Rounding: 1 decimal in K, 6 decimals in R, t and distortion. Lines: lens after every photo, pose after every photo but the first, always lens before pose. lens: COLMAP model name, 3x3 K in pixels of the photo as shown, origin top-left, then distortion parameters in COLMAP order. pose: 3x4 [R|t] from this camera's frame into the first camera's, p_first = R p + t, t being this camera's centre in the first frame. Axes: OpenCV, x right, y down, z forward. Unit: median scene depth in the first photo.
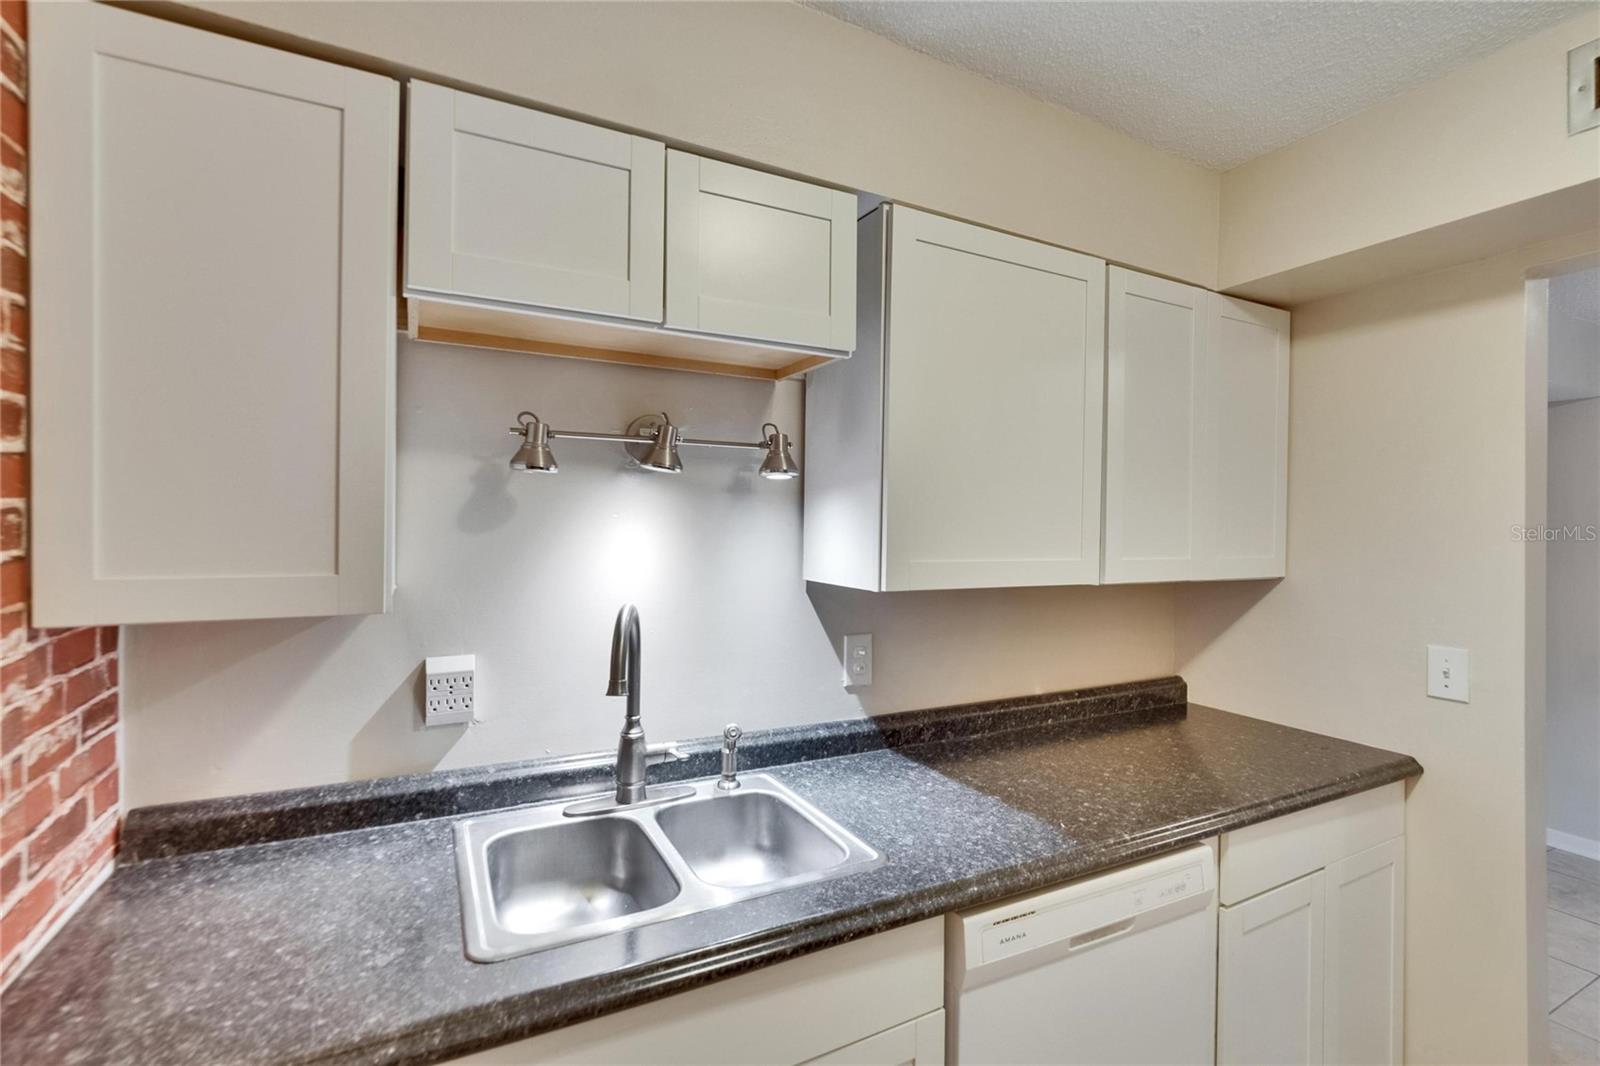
lens RADIAL K [[715.6, 0, 802.8], [0, 715.6, 528.7], [0, 0, 1]] dist [-0.003334, -0.000119]
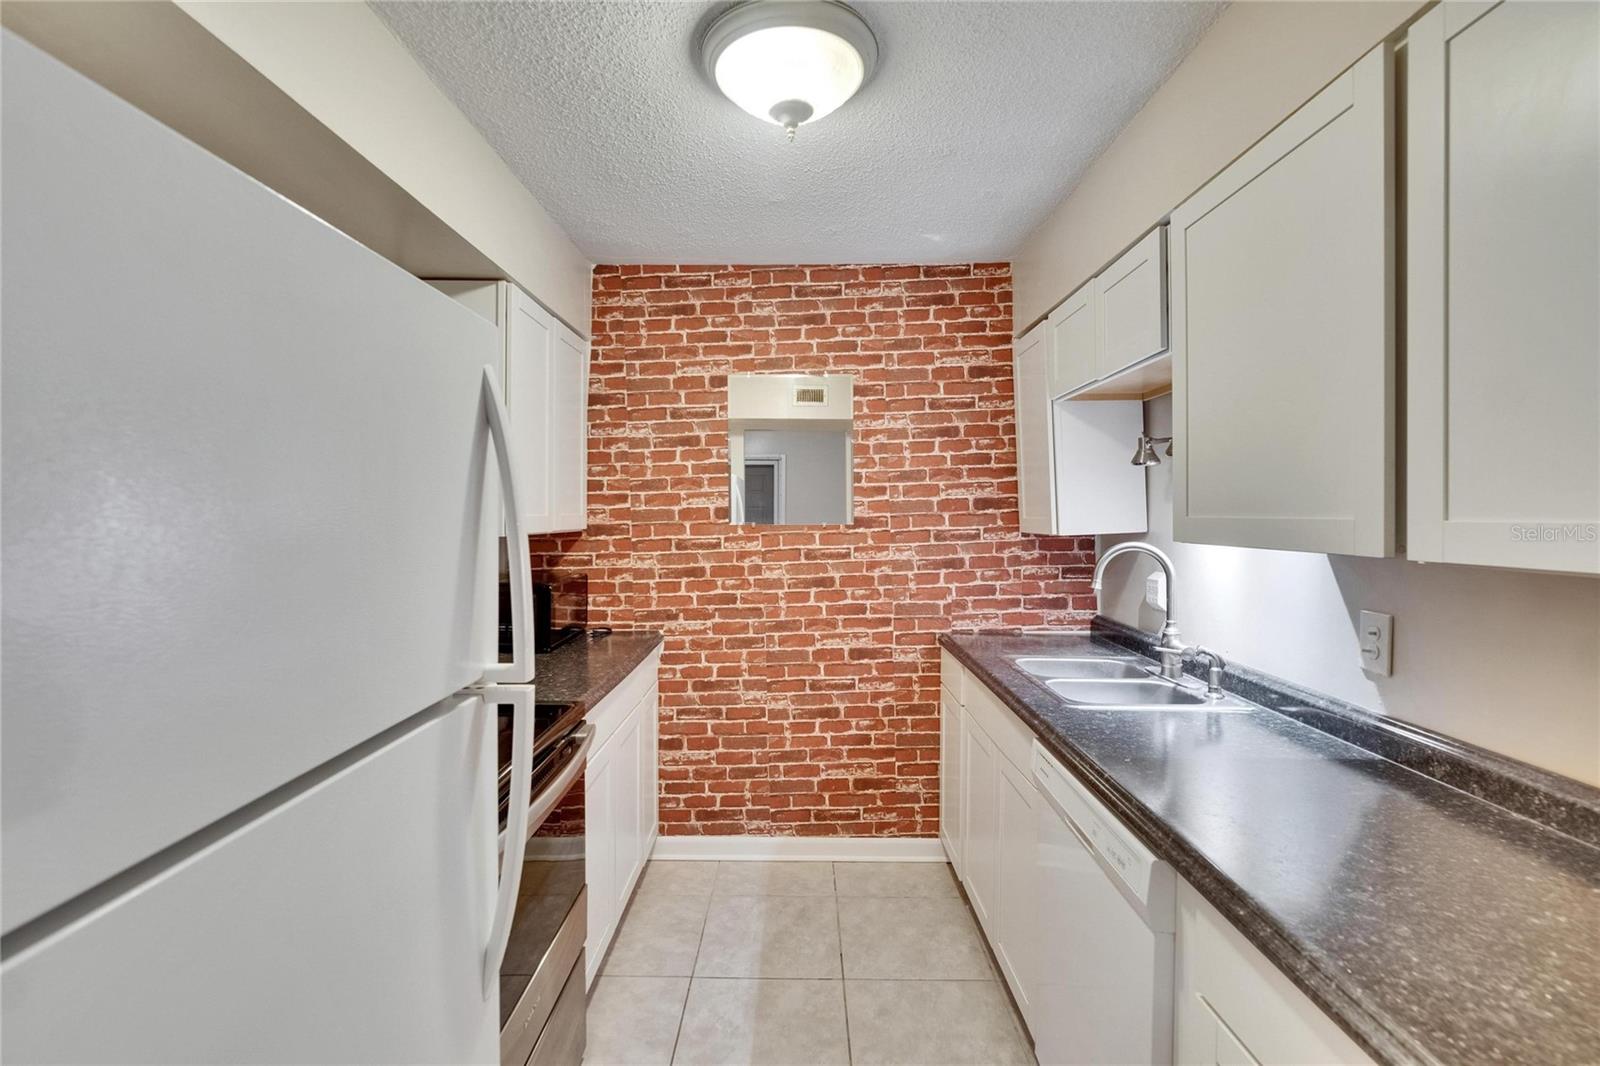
lens RADIAL K [[715.6, 0, 794.2], [0, 715.6, 526.2], [0, 0, 1]] dist [-0.003334, -0.000119]
pose [[-0.458376, 0.014956, -0.888632, 1.160604], [0.005109, 0.999886, 0.014193, 0.026961], [0.888744, 0.001966, -0.458401, 0.773216]]
